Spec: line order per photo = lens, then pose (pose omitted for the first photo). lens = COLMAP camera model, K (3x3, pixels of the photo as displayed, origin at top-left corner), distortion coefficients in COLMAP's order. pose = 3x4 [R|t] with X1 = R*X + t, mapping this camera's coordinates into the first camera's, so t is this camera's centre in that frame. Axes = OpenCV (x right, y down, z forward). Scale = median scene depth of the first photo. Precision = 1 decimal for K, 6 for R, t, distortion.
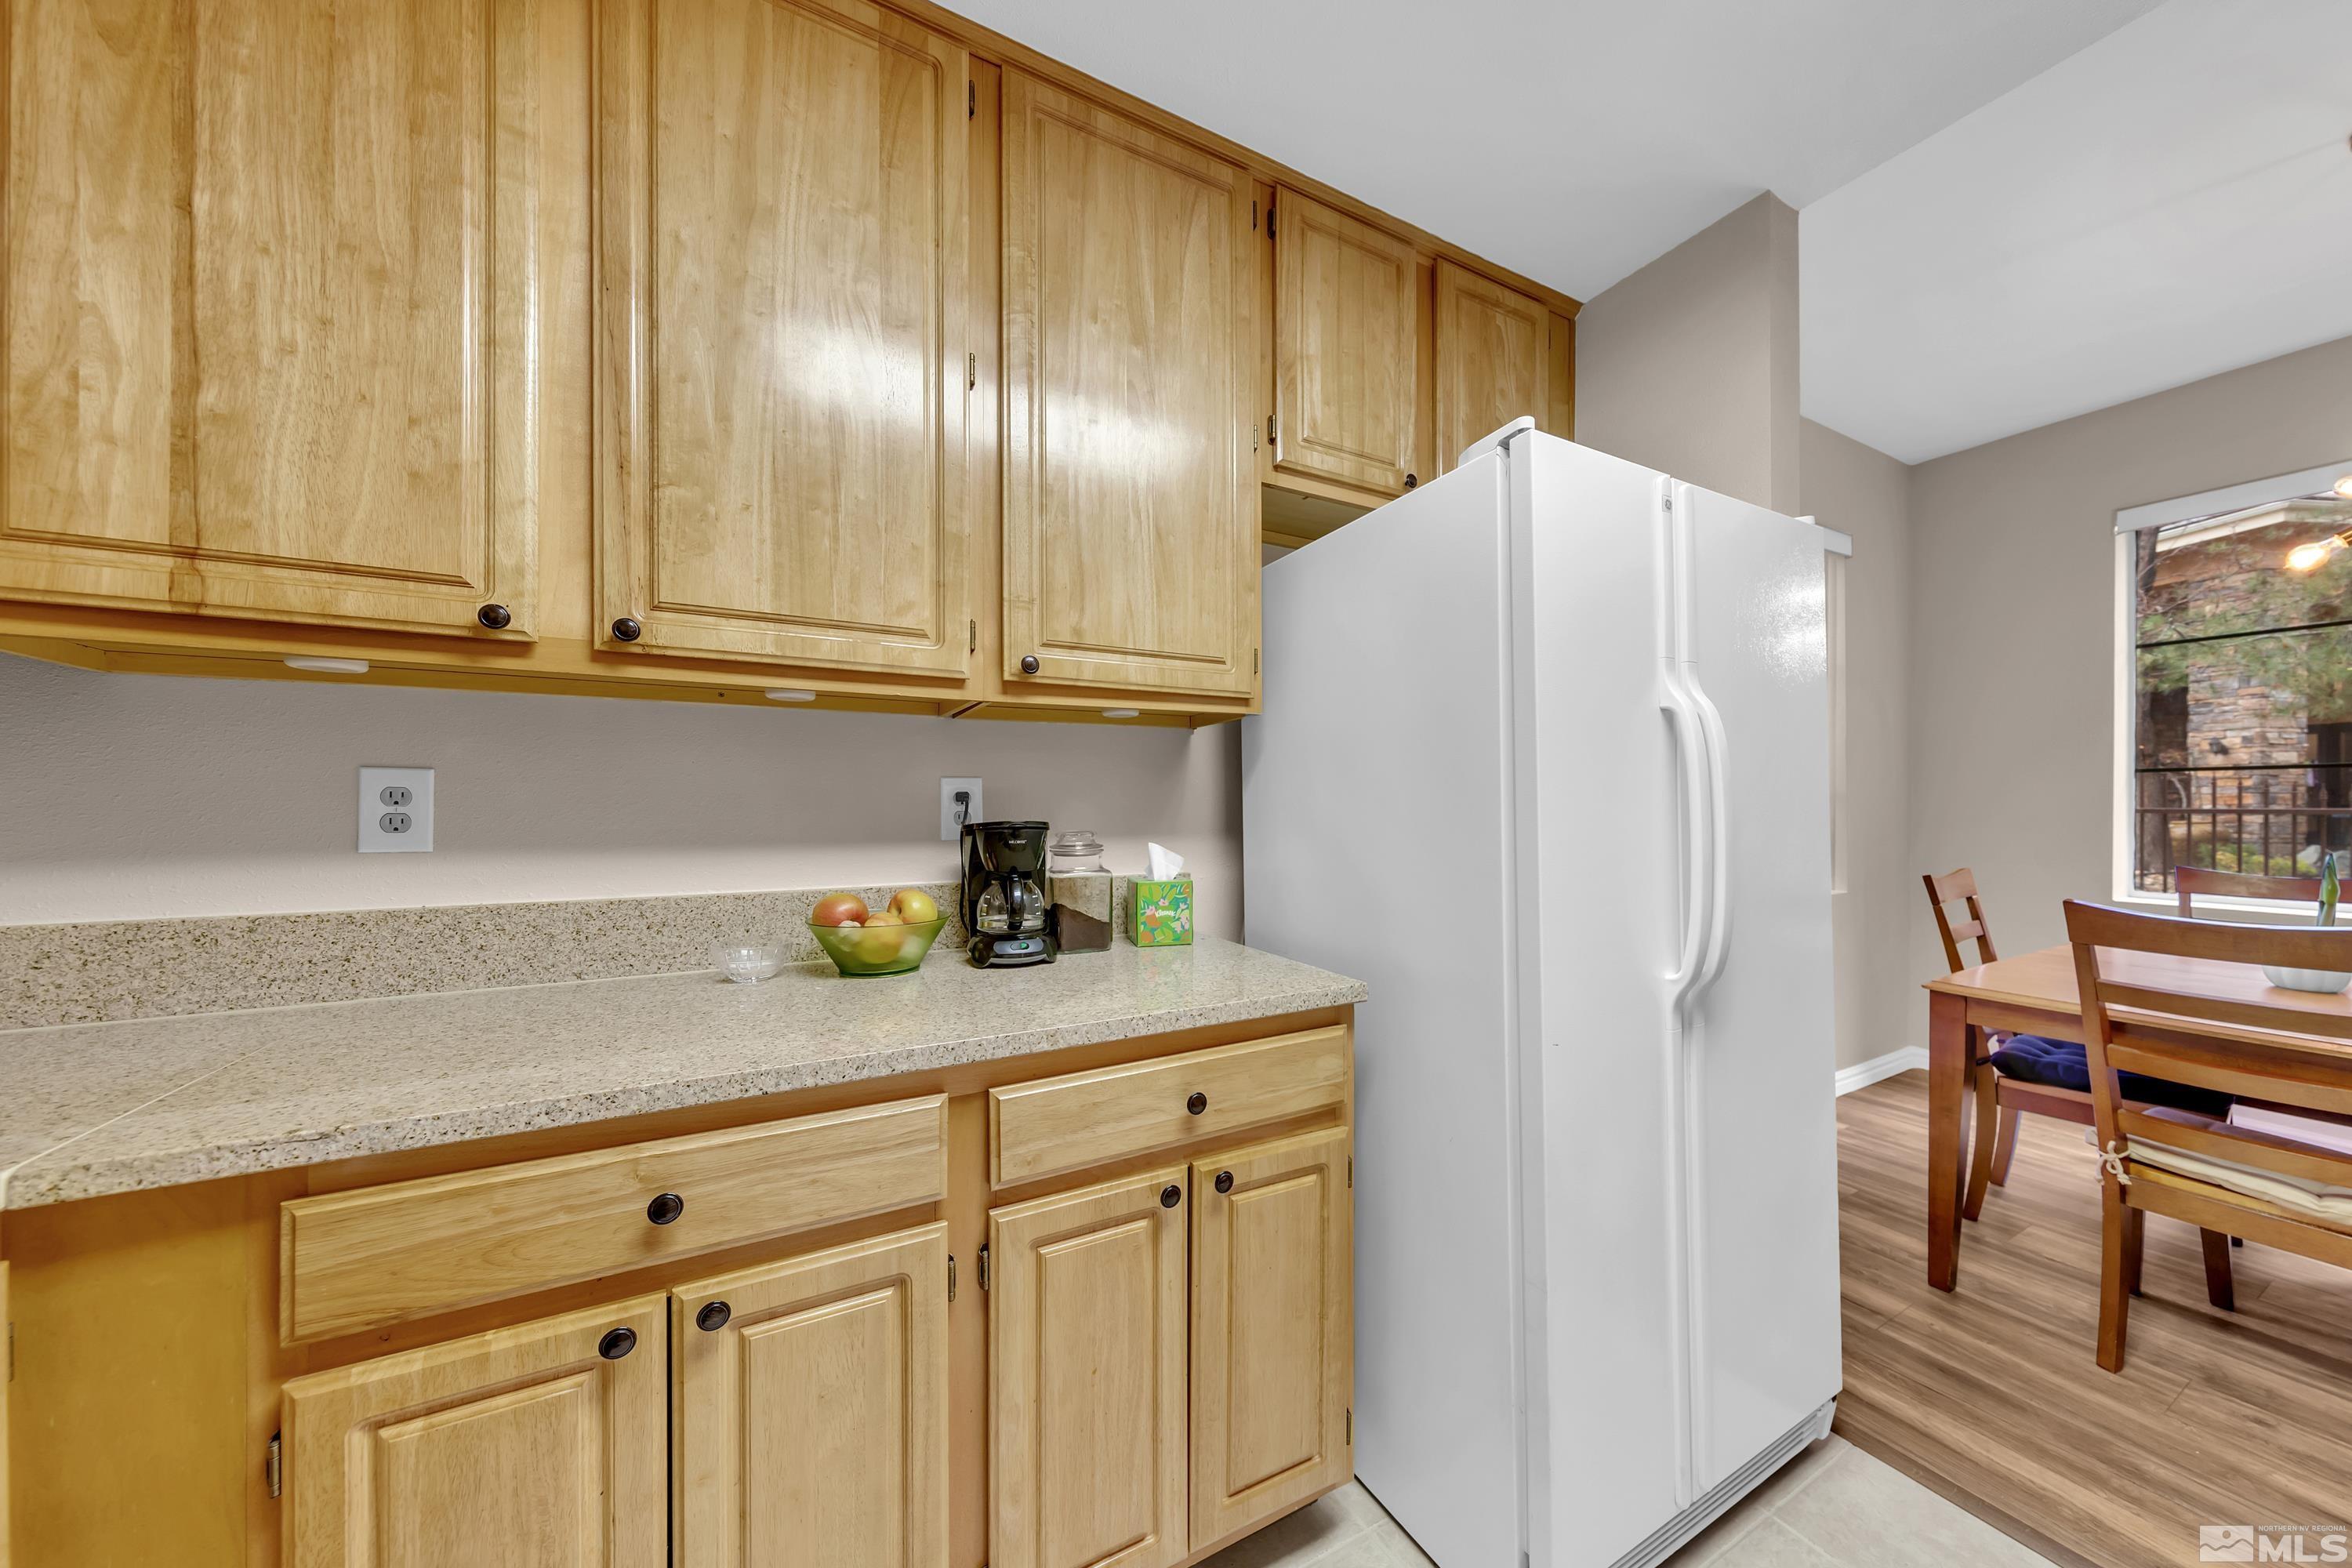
lens RADIAL K [[815.8, 0, 1216.4], [0, 815.8, 799.2], [0, 0, 1]] dist [0.004080, -0.000651]
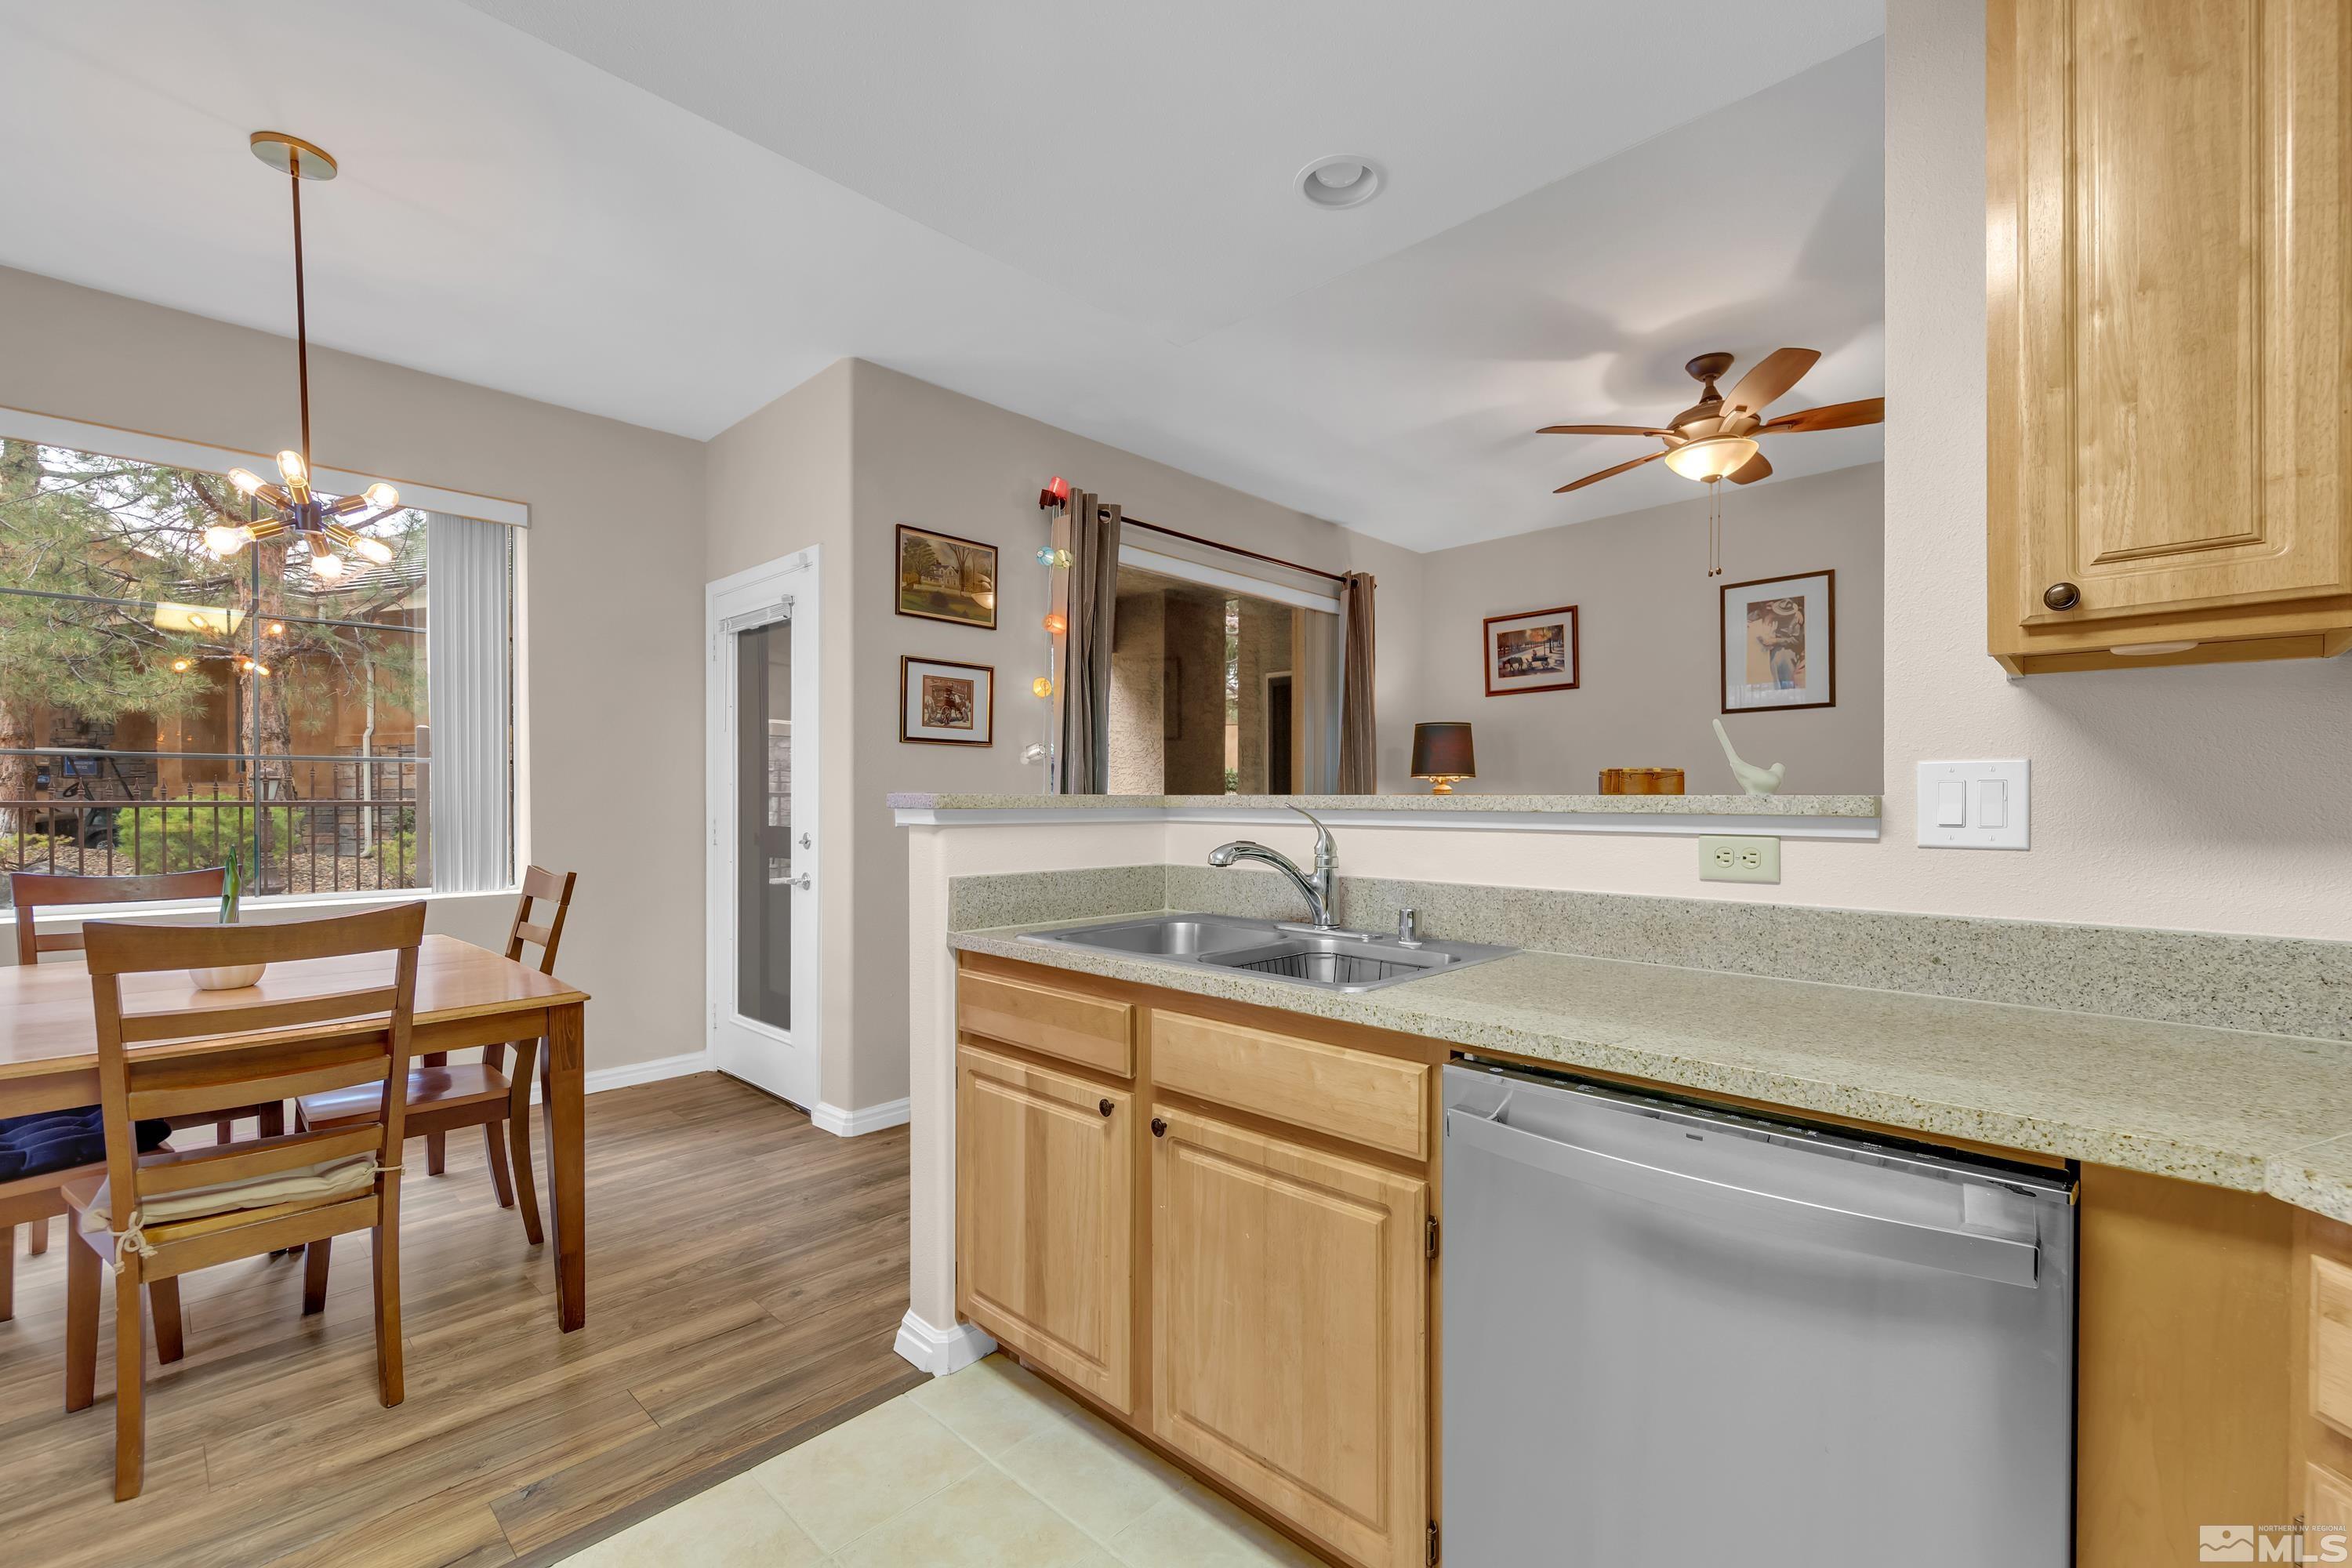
lens RADIAL K [[991.0, 0, 1208.4], [0, 991.0, 811.8], [0, 0, 1]] dist [0.006688, -0.000176]
pose [[-0.298524, -0.013305, 0.954309, -0.218653], [-0.005237, 0.999911, 0.012303, 0.005762], [-0.954388, -0.001325, -0.298567, 0.387595]]
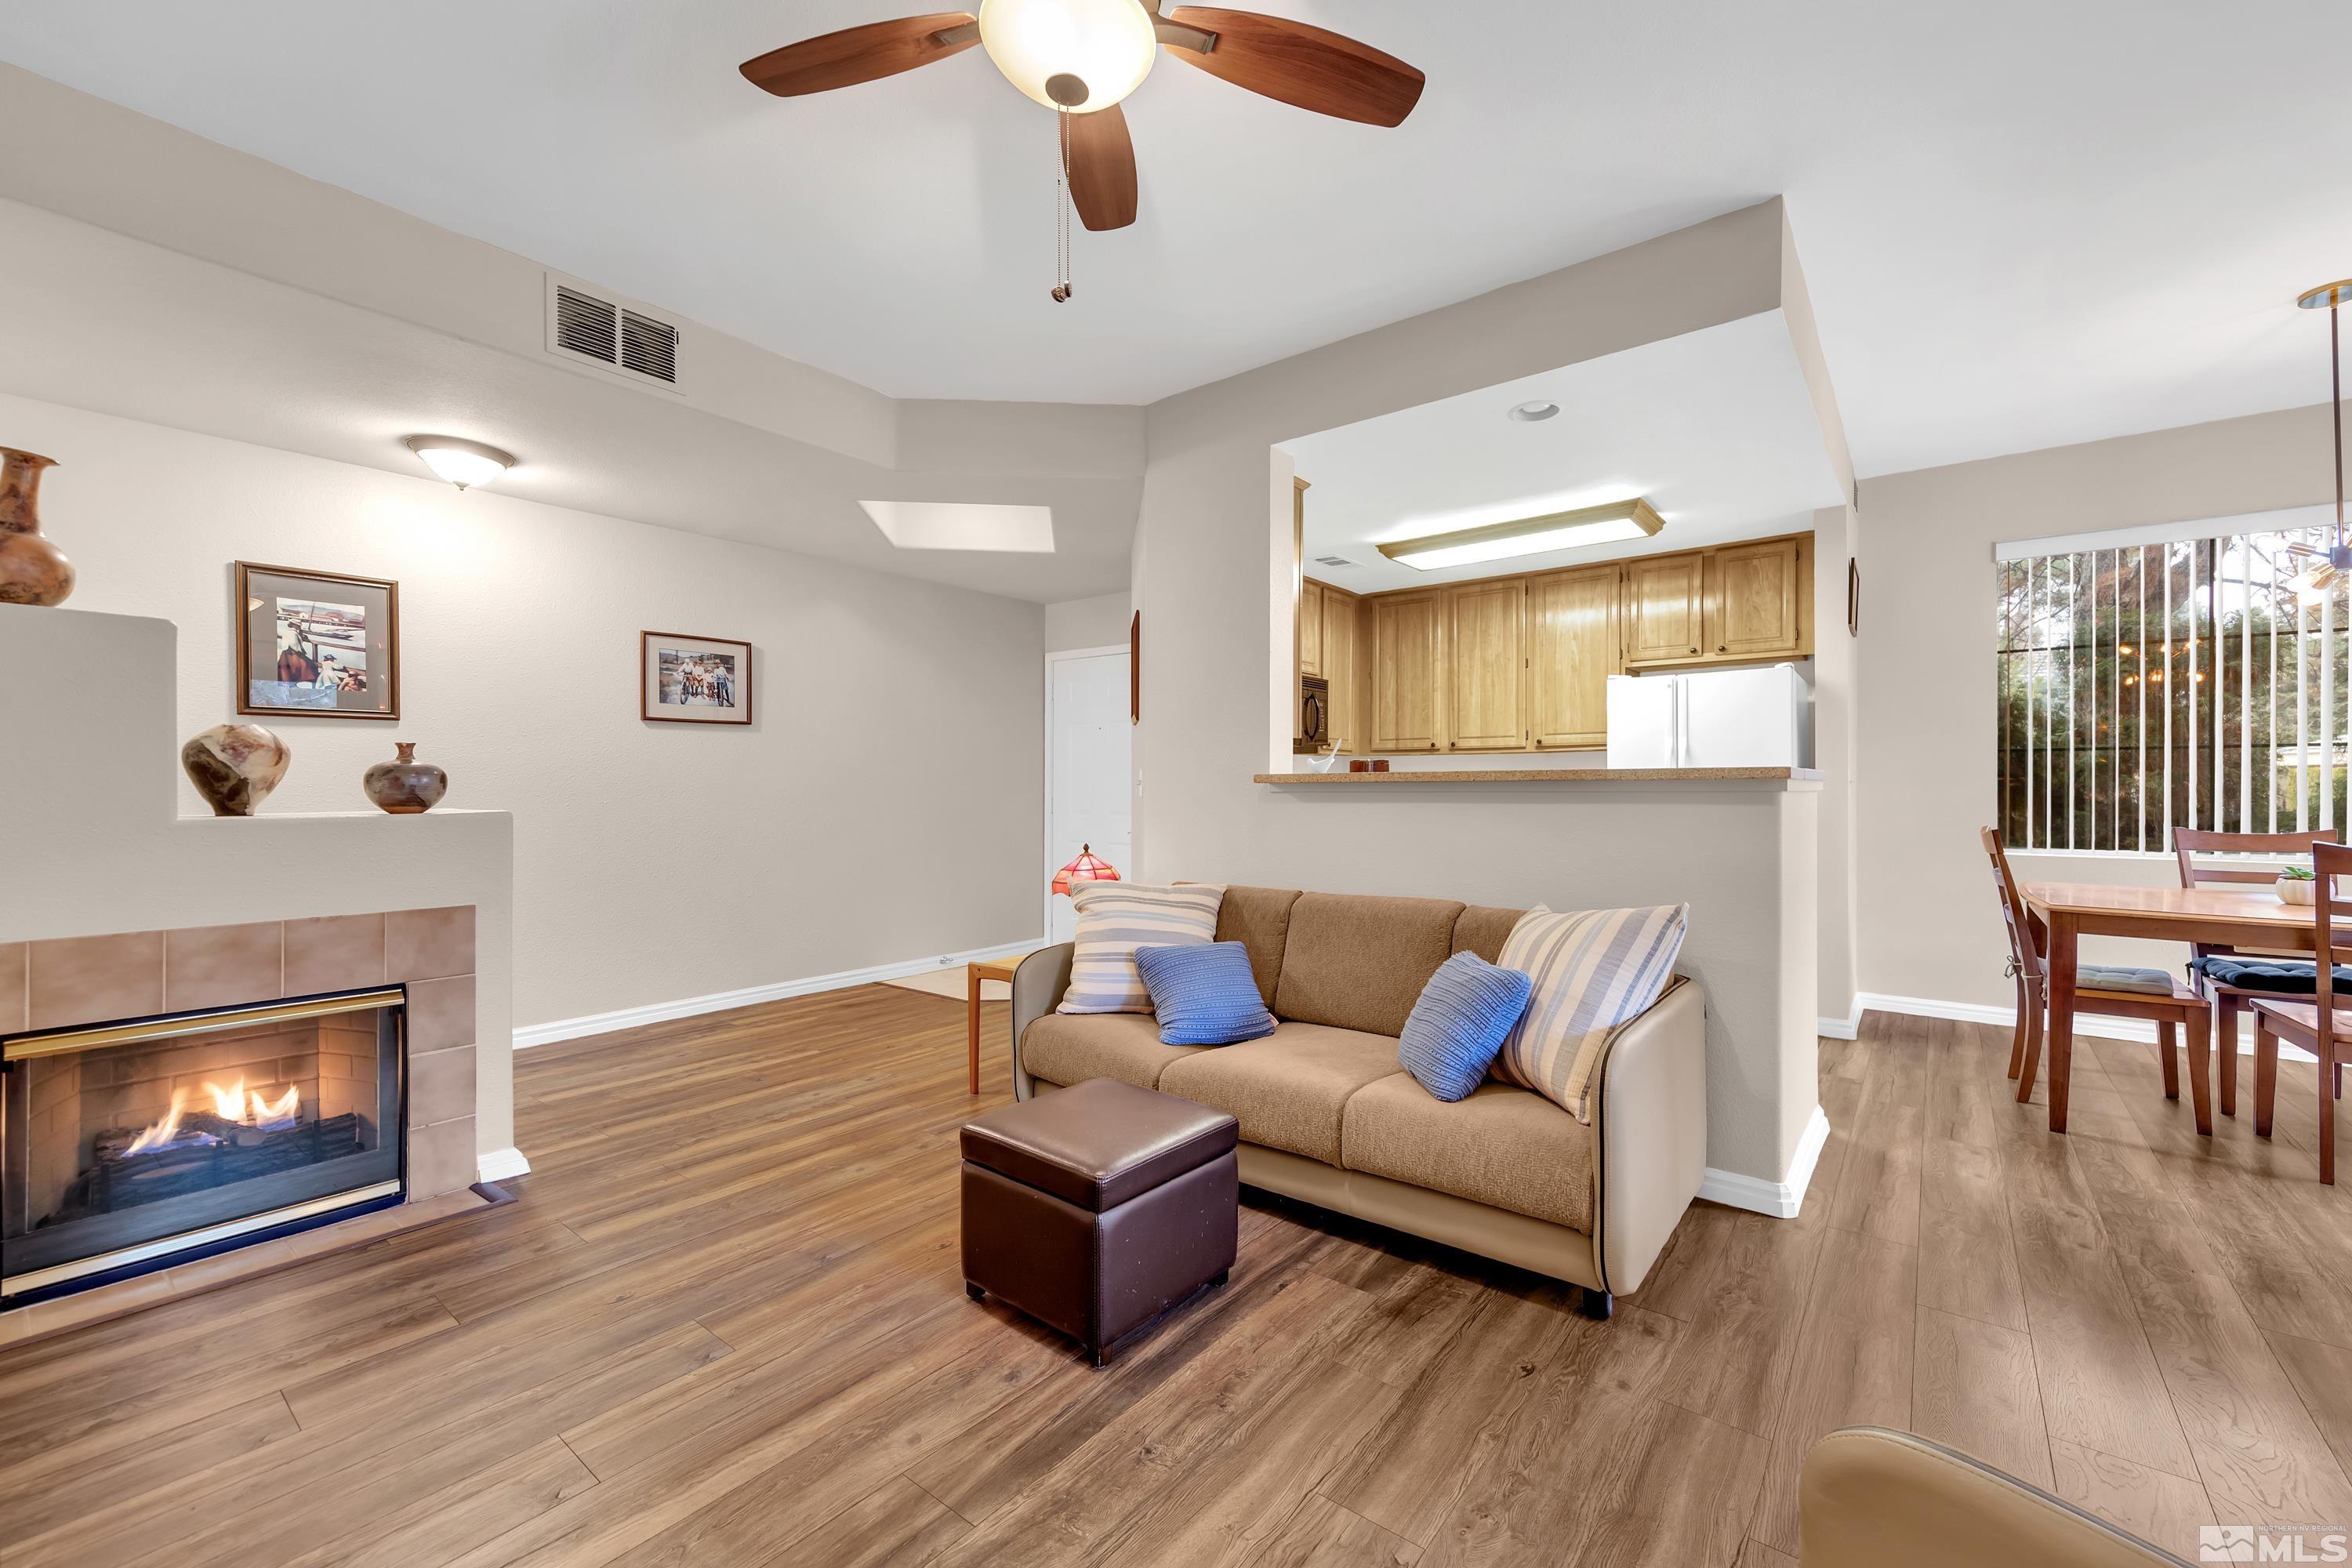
lens RADIAL K [[944.7, 0, 1205.5], [0, 944.7, 785.3], [0, 0, 1]] dist [0.006071, -0.000315]
pose [[0.384114, -0.004055, -0.923277, 3.187132], [0.005004, 0.999985, -0.002310, 0.032915], [0.923272, -0.003733, 0.384129, -2.053032]]
